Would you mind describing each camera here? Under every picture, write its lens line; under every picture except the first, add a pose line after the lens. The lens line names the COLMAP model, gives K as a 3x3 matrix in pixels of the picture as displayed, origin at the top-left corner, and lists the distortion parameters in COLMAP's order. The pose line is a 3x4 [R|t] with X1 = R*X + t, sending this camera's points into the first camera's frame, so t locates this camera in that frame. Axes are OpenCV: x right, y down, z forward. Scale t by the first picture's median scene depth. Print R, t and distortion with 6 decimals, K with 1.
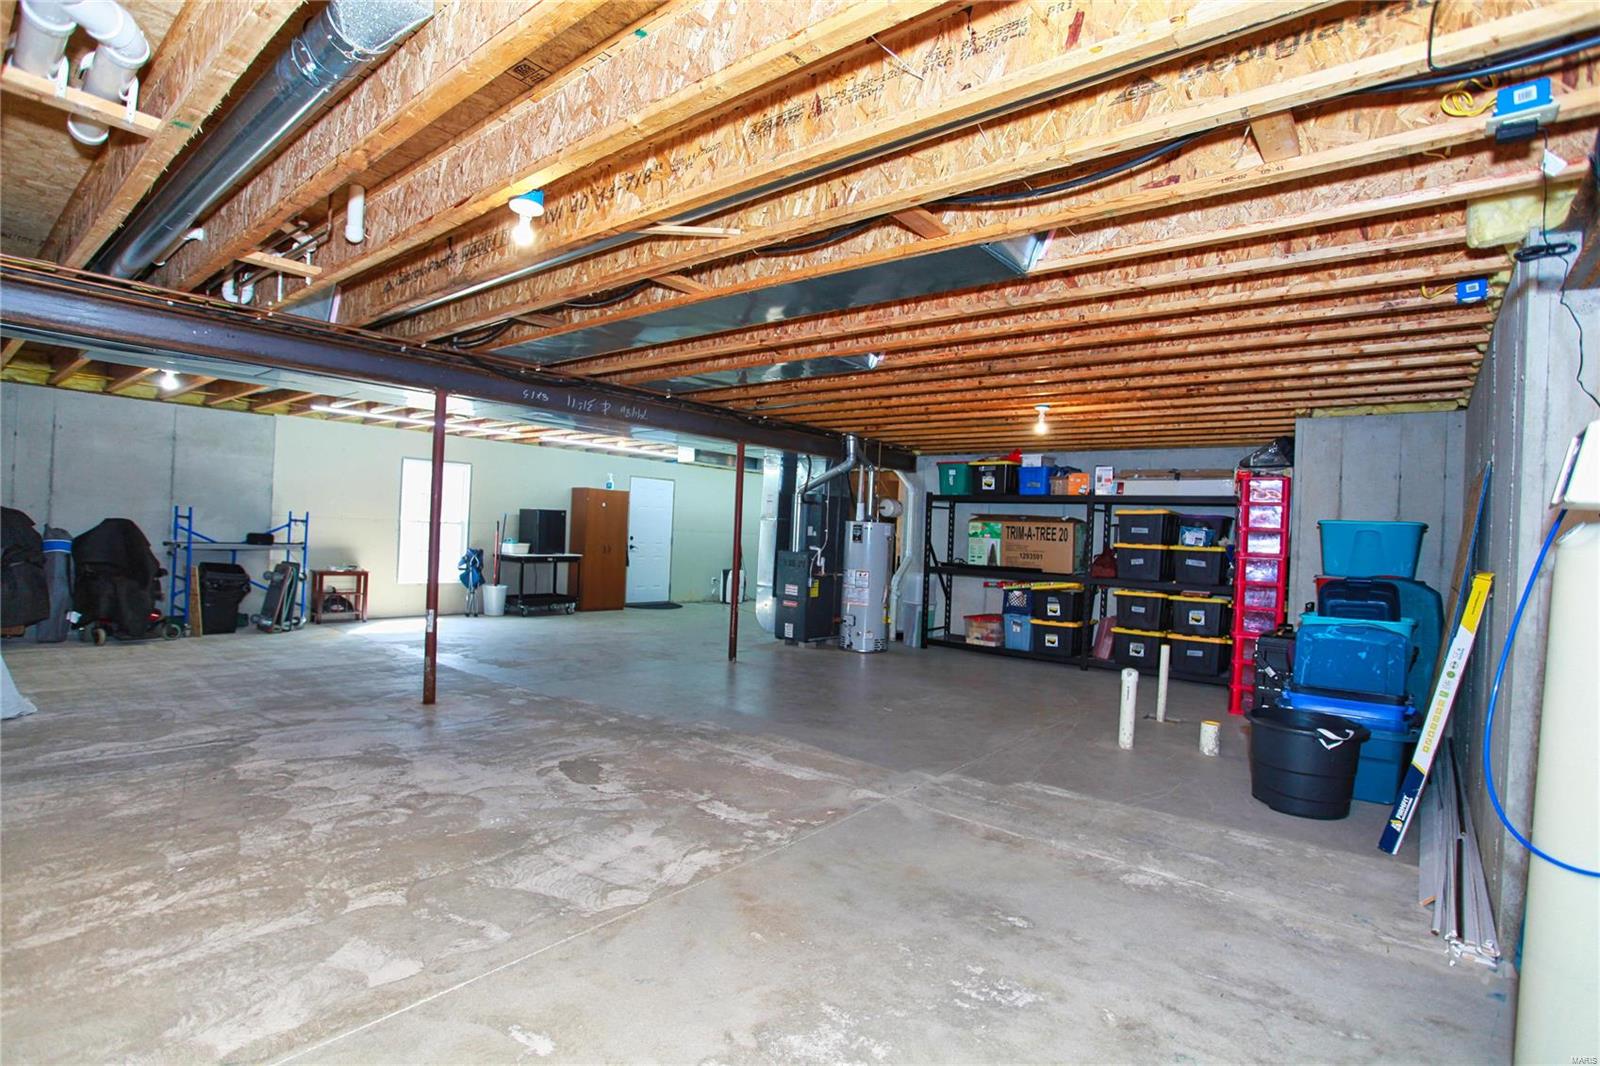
lens RADIAL K [[779.6, 0, 797.1], [0, 779.6, 532.6], [0, 0, 1]] dist [-0.063518, 0.026628]
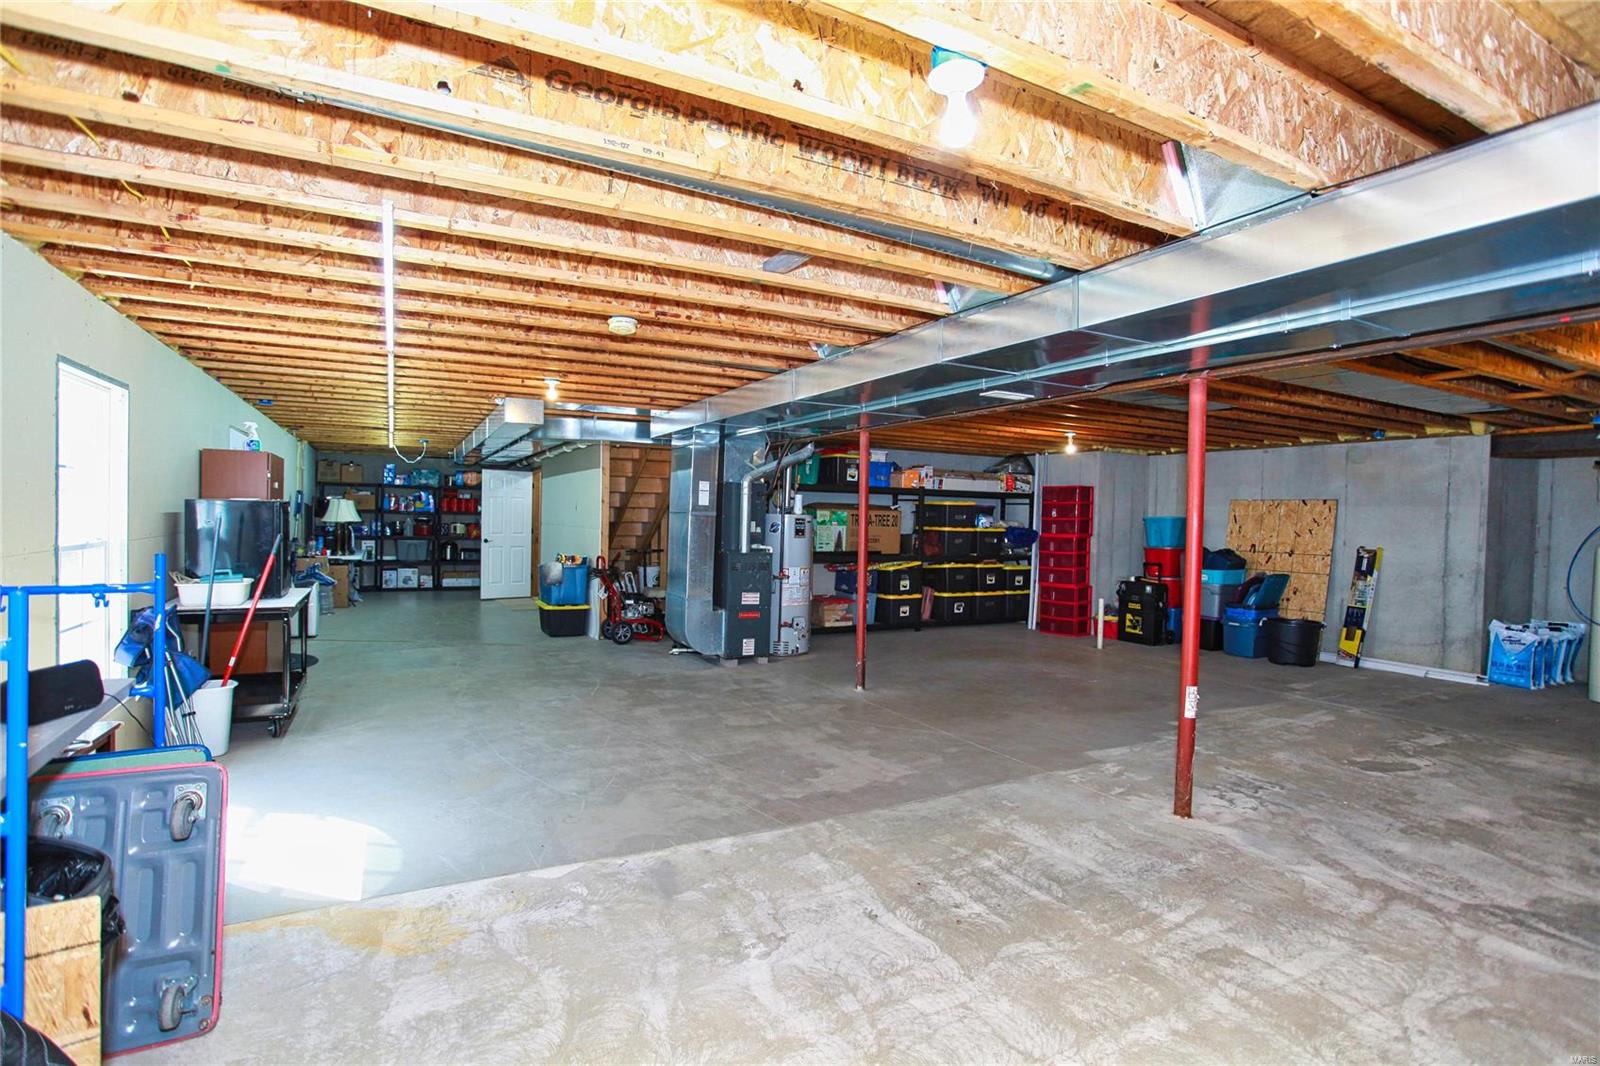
lens RADIAL K [[779.6, 0, 803.6], [0, 779.6, 530.4], [0, 0, 1]] dist [-0.063518, 0.026628]
pose [[0.370011, -0.051139, 0.927619, -0.867914], [-0.008216, 0.998265, 0.058312, -0.054756], [-0.928991, -0.029198, 0.368949, 0.746002]]
